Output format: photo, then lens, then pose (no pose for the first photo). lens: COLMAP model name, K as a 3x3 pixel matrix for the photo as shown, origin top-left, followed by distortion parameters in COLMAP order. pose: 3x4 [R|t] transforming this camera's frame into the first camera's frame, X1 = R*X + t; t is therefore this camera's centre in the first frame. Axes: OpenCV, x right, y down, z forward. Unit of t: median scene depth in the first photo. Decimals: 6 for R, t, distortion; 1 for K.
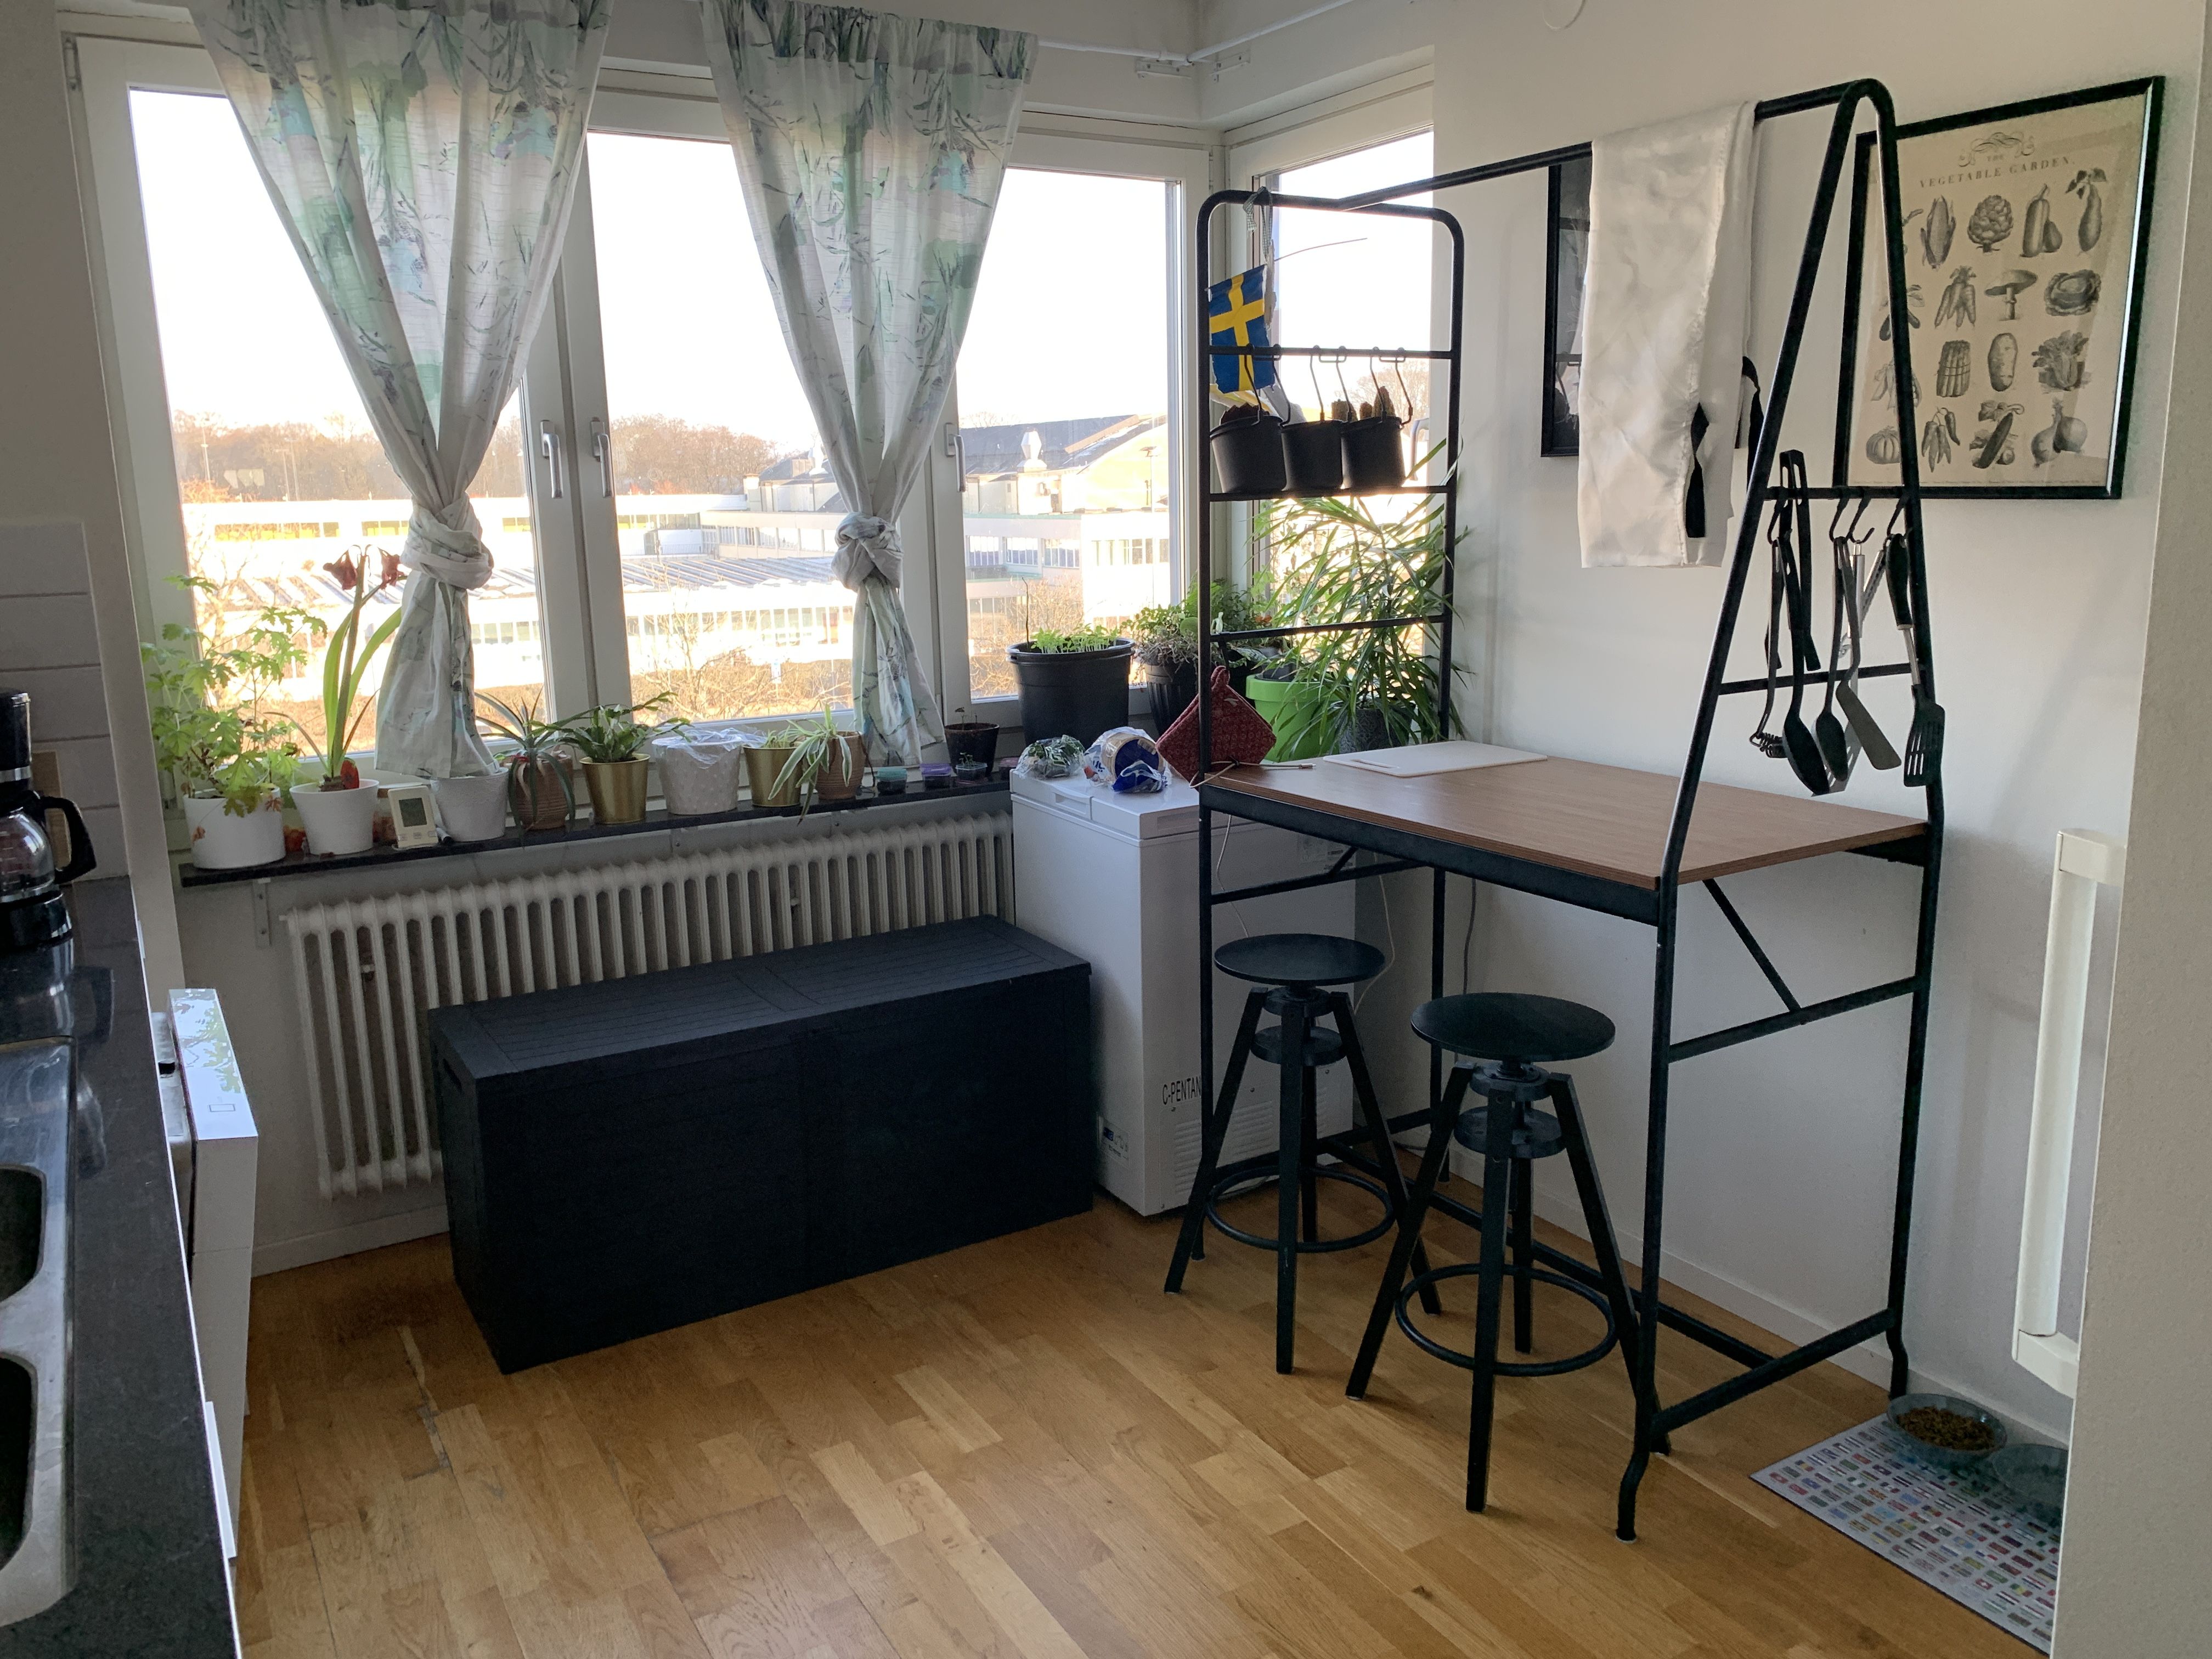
lens RADIAL K [[1683.7, 0, 1108.3], [0, 1683.7, 812.4], [0, 0, 1]] dist [0.040901, -0.041738]
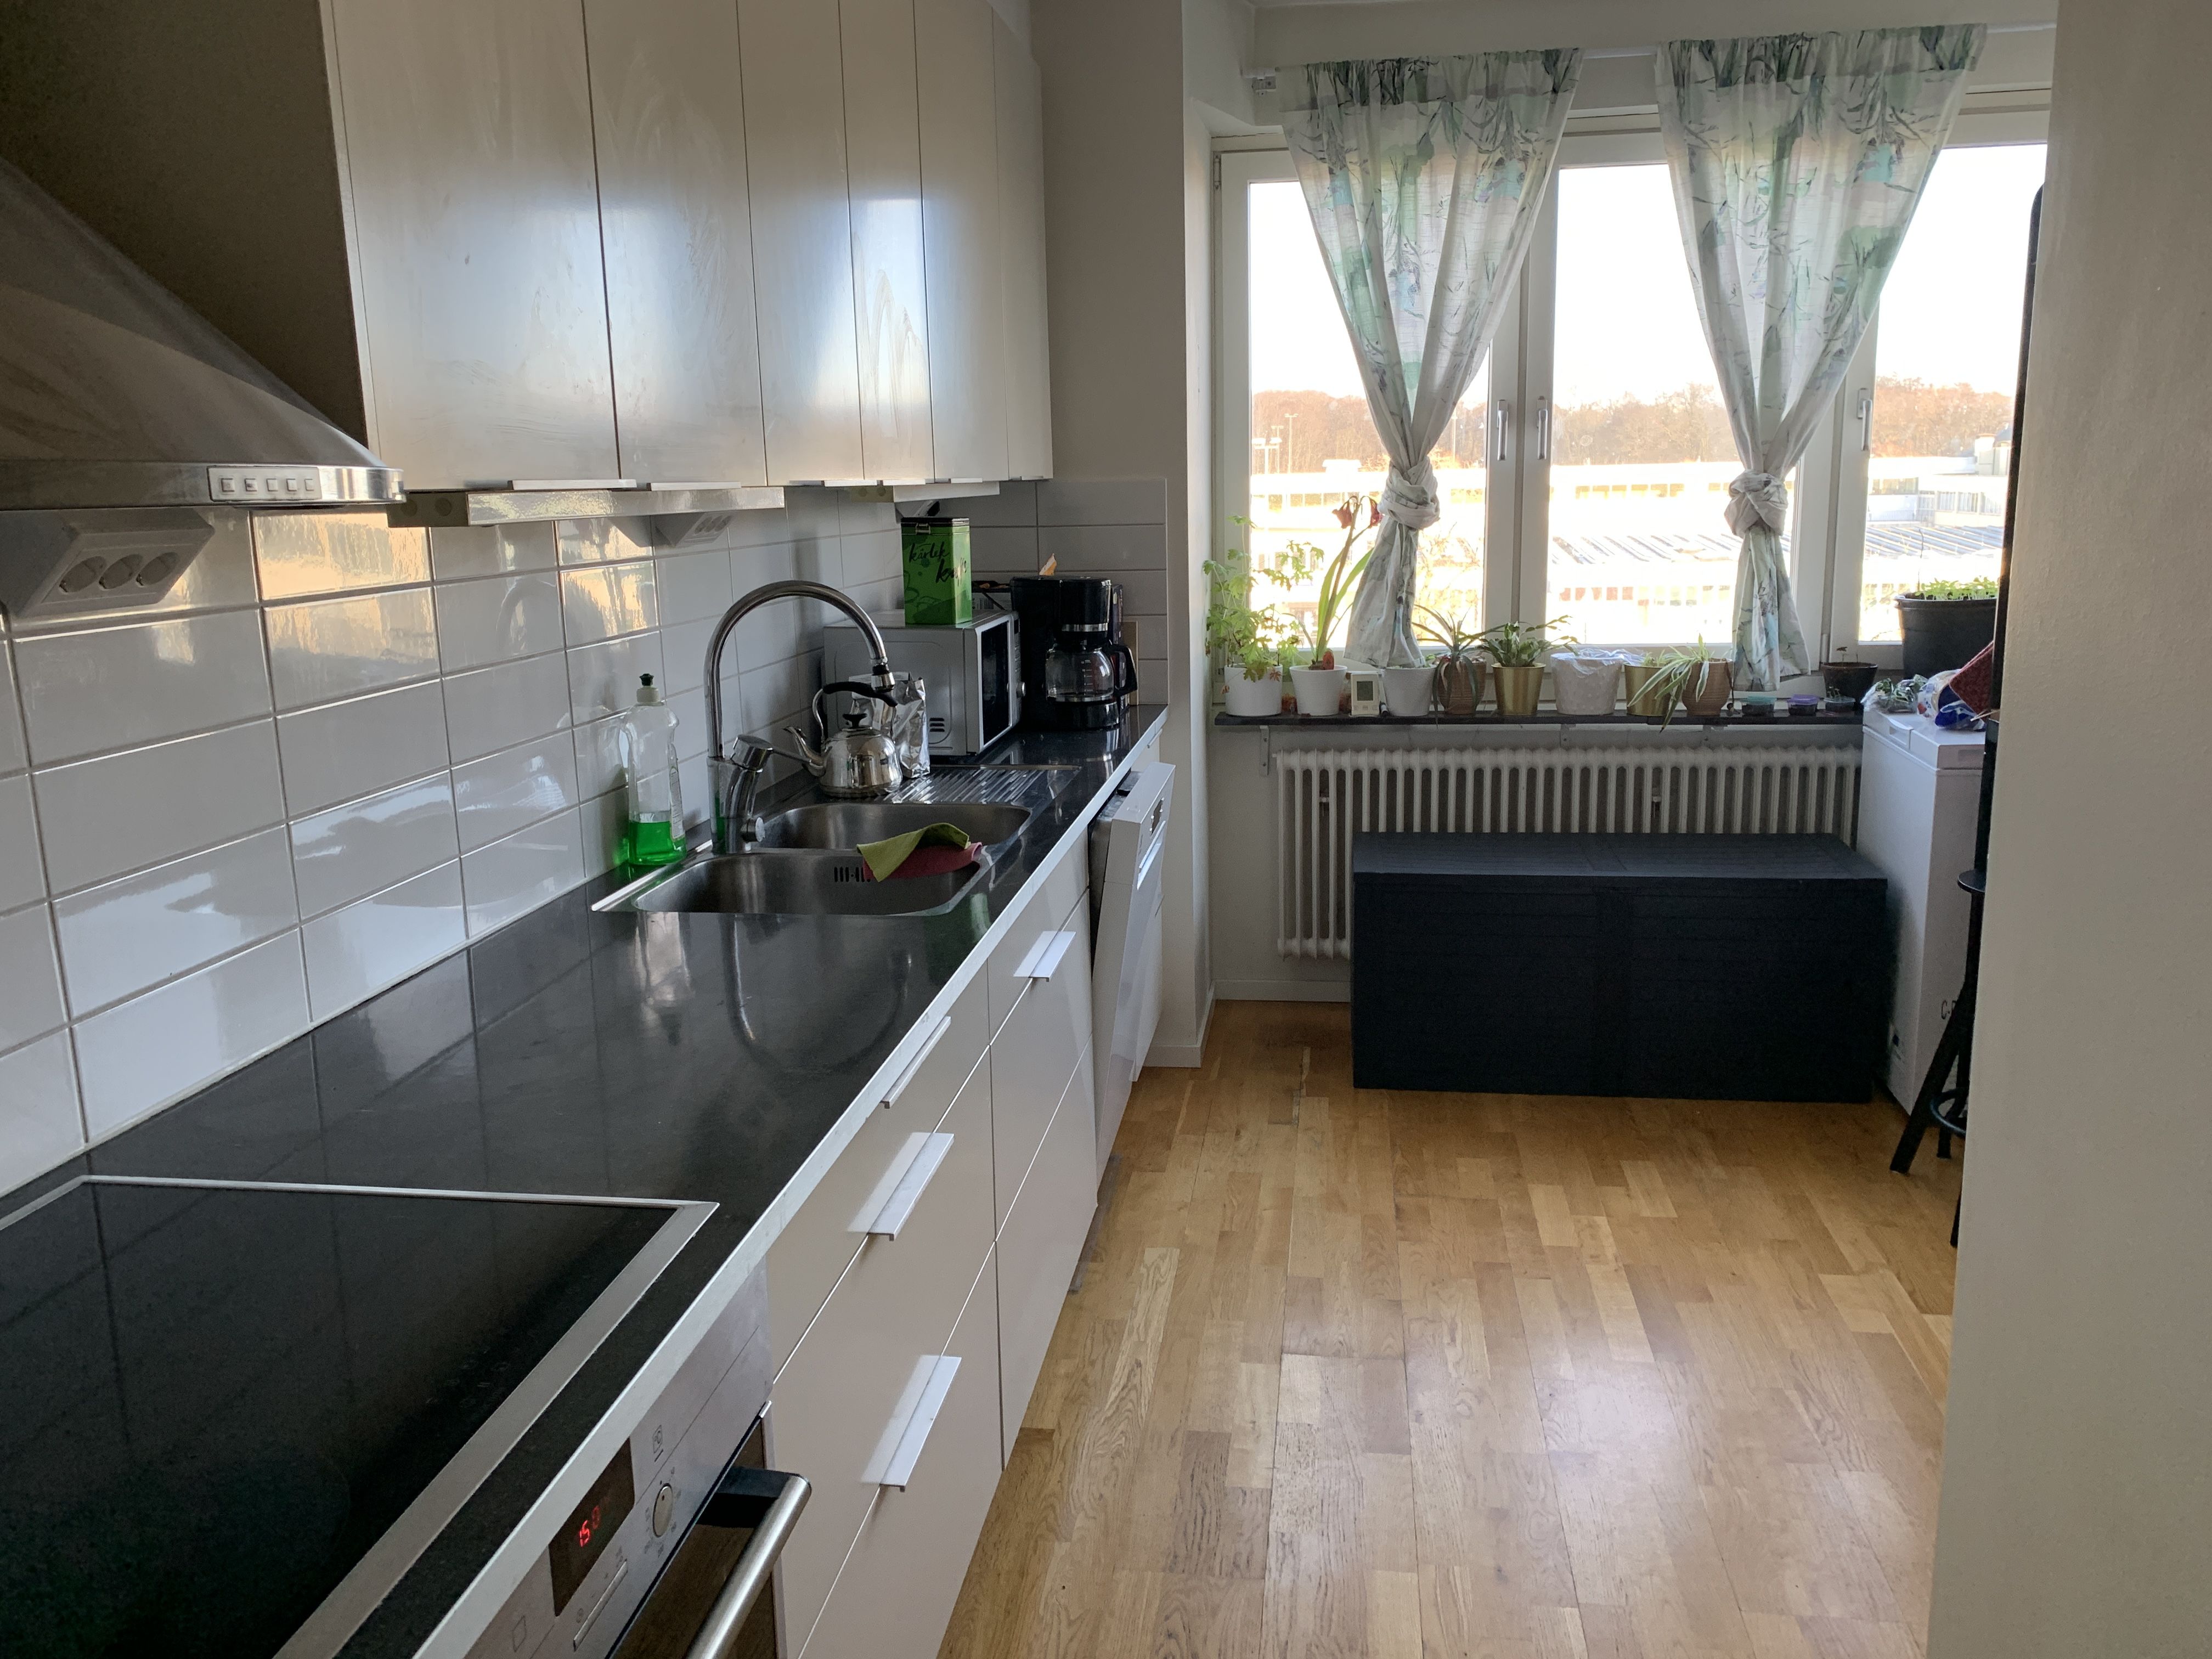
lens RADIAL K [[1683.7, 0, 1100.2], [0, 1683.7, 824.4], [0, 0, 1]] dist [0.040901, -0.041738]
pose [[0.772330, 0.130435, -0.621686, 0.290840], [-0.113843, 0.991267, 0.066549, 0.041060], [0.624937, 0.019377, 0.780435, -0.205337]]
